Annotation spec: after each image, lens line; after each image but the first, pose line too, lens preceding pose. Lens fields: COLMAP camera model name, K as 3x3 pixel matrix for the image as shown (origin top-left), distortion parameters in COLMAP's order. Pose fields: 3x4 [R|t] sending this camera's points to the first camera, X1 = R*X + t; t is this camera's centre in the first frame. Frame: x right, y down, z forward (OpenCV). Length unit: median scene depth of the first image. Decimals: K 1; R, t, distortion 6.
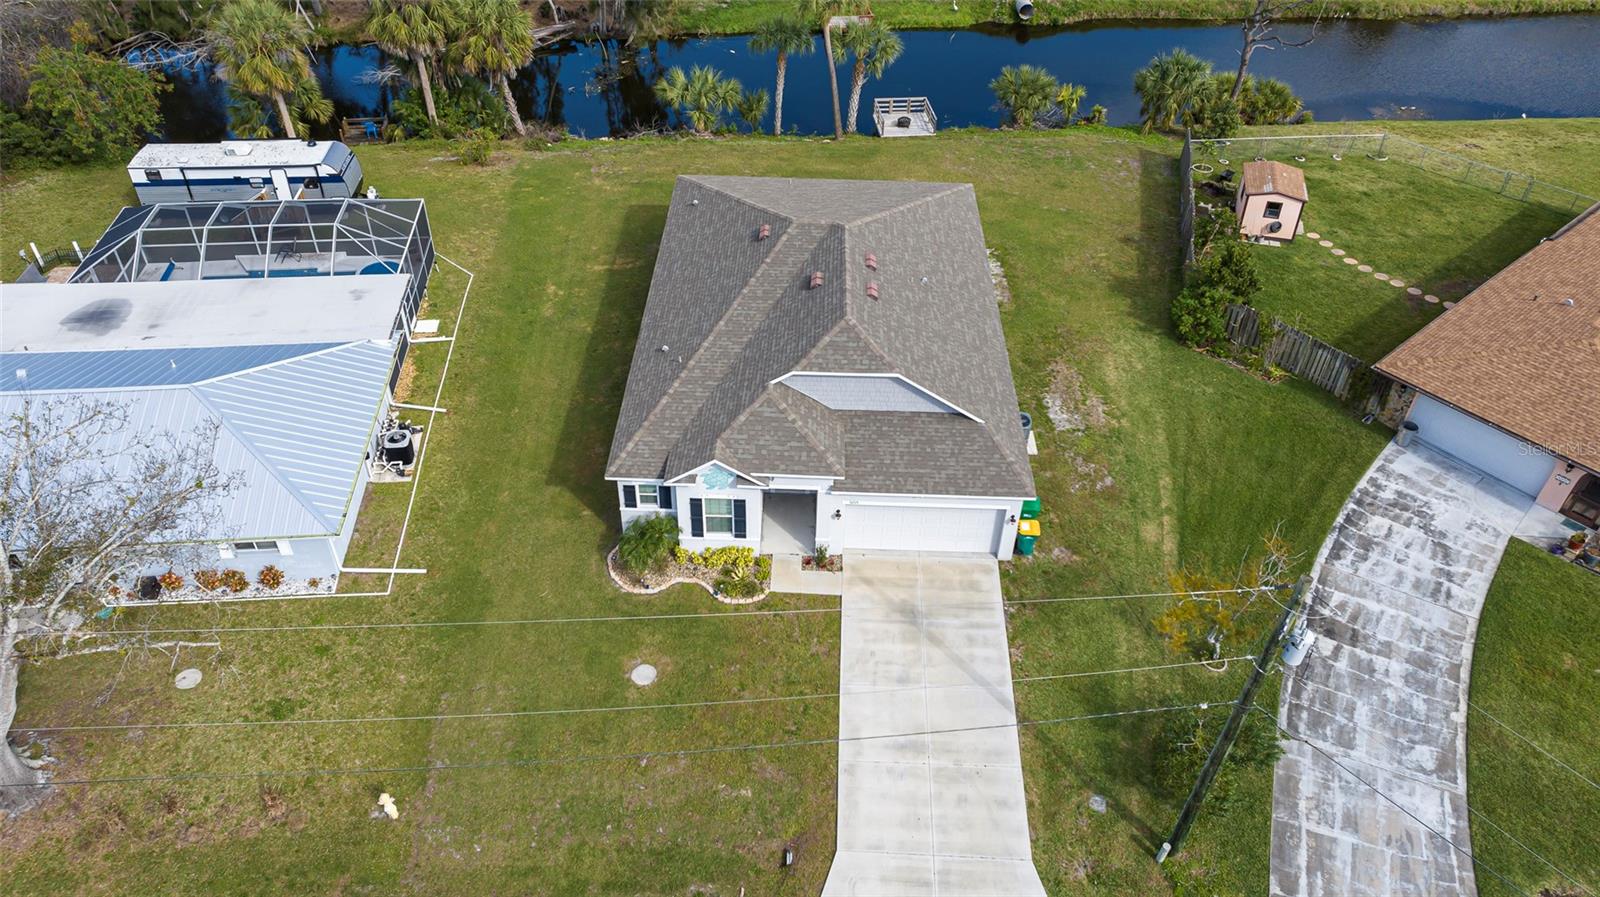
lens RADIAL K [[1131.1, 0, 795.6], [0, 1131.1, 441.2], [0, 0, 1]] dist [-0.024617, 0.005624]
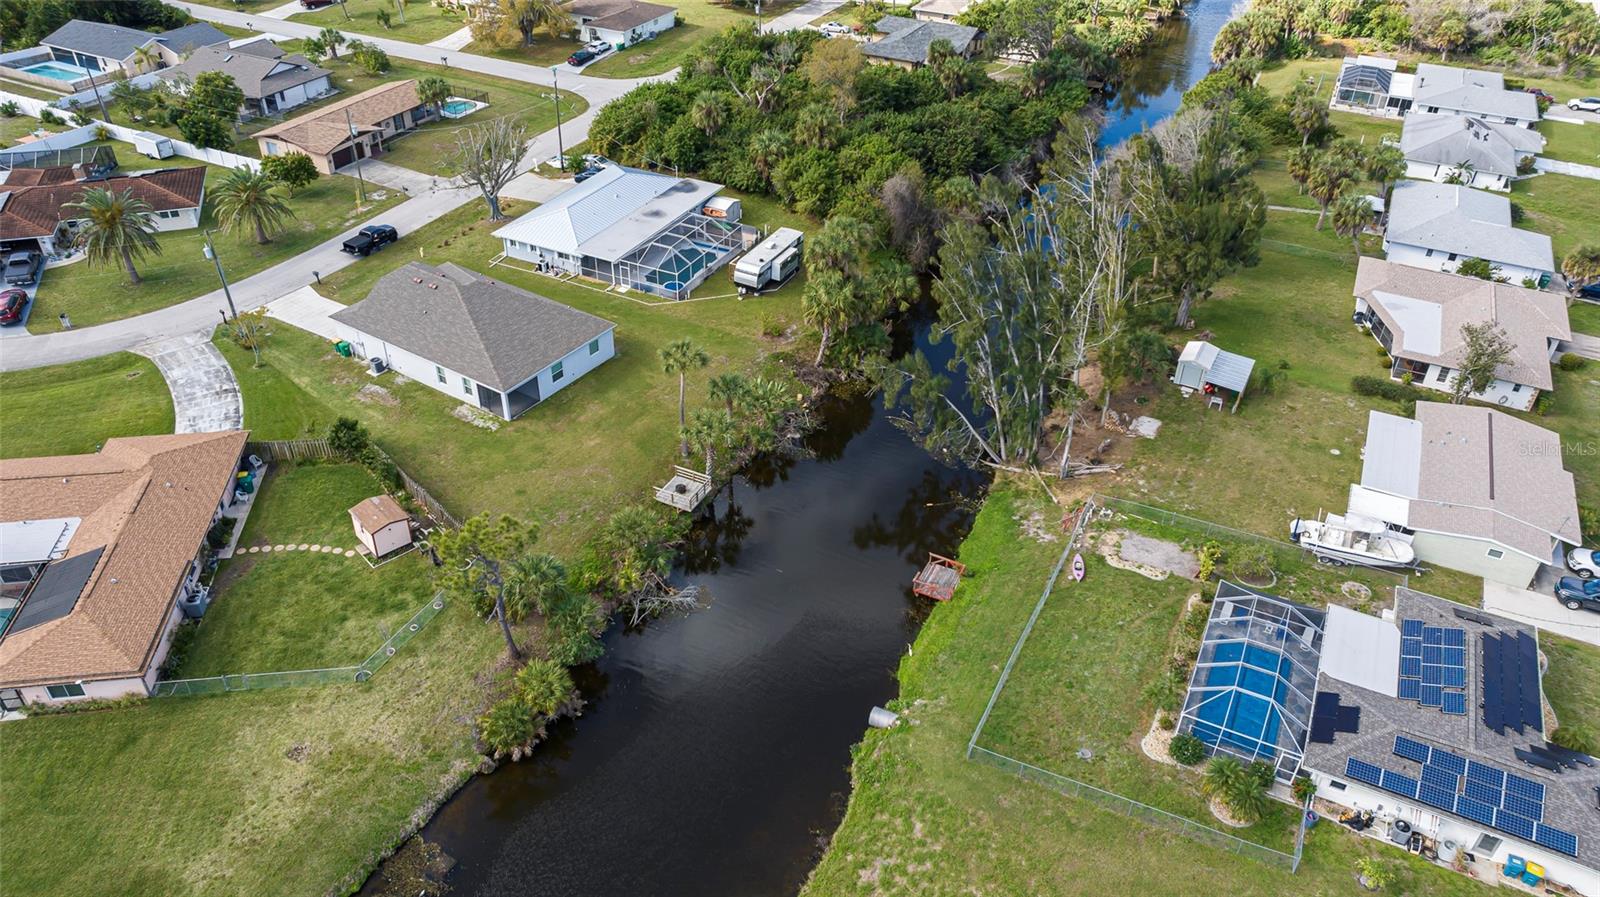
lens RADIAL K [[1131.1, 0, 795.6], [0, 1131.1, 441.2], [0, 0, 1]] dist [-0.024617, 0.005624]
pose [[-0.526881, 0.462051, -0.713376, 1.639171], [-0.561024, 0.441438, 0.700275, -2.283618], [0.638474, 0.769183, 0.026636, 1.795804]]
